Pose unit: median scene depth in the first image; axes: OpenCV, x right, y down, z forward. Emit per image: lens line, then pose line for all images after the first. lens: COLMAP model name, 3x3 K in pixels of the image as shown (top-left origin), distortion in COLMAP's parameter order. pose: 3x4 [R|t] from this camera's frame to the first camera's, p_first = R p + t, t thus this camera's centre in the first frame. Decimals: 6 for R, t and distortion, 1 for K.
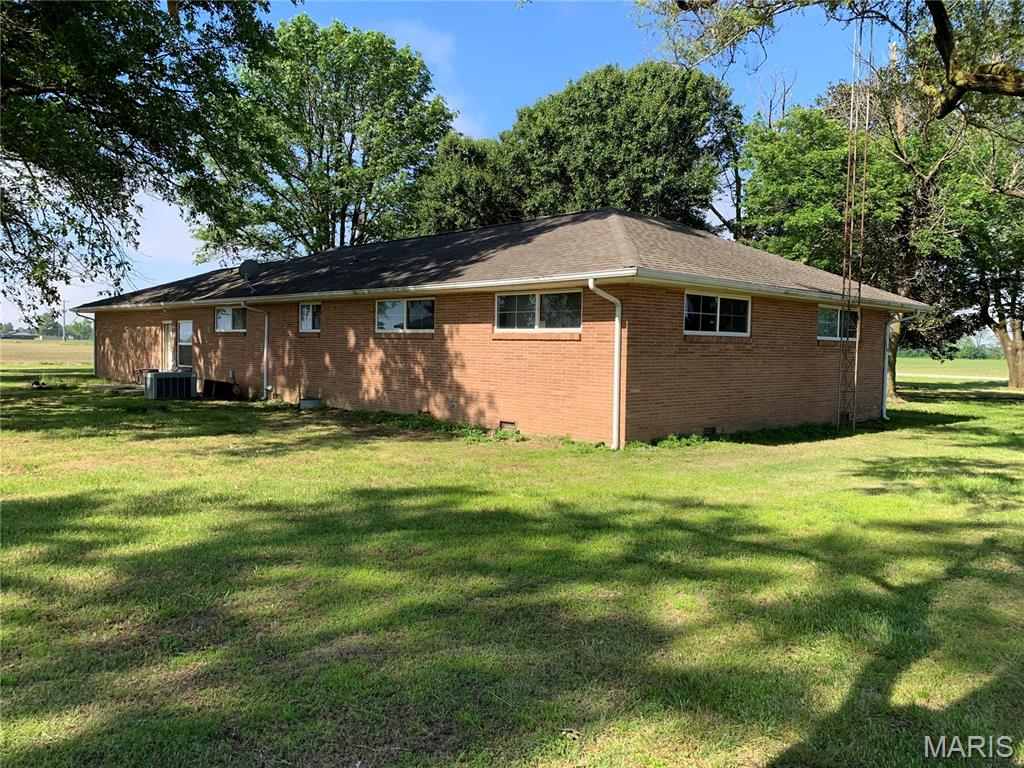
lens RADIAL K [[783.4, 0, 512.0], [0, 783.4, 384.0], [0, 0, 1]] dist [0.014426, 0.000097]
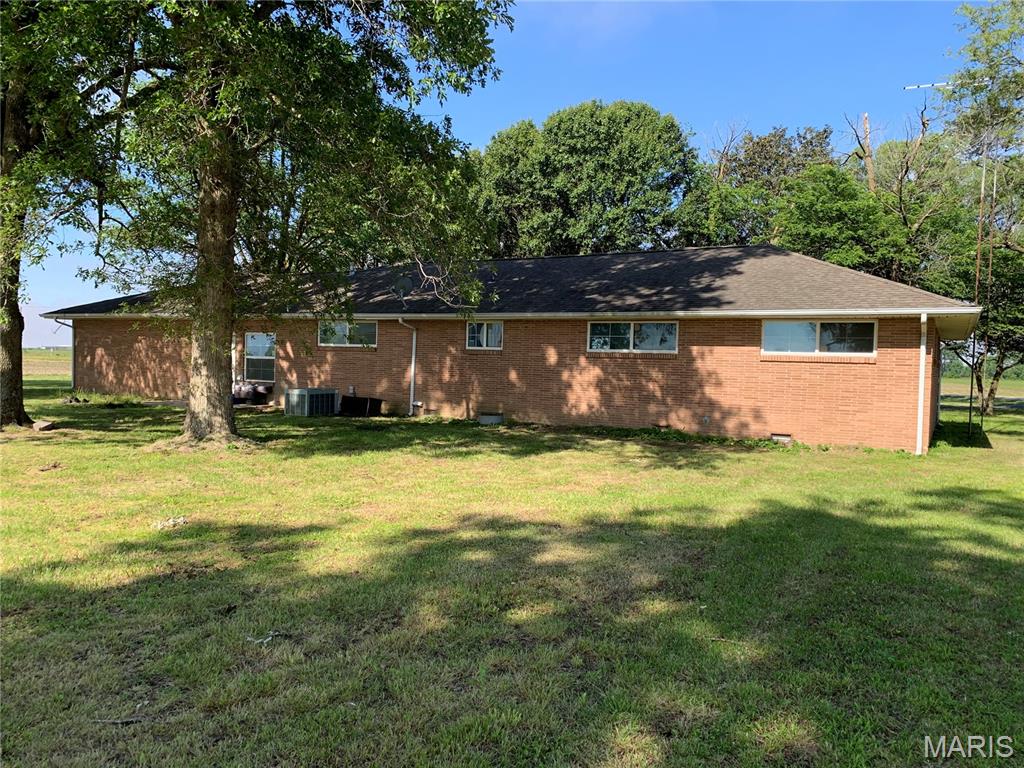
lens RADIAL K [[783.4, 0, 512.0], [0, 783.4, 384.0], [0, 0, 1]] dist [0.014426, 0.000097]
pose [[0.967033, 0.004963, 0.254602, -0.548428], [-0.000652, 0.999855, -0.017013, -0.003278], [-0.254650, 0.016286, 0.966896, -0.002012]]
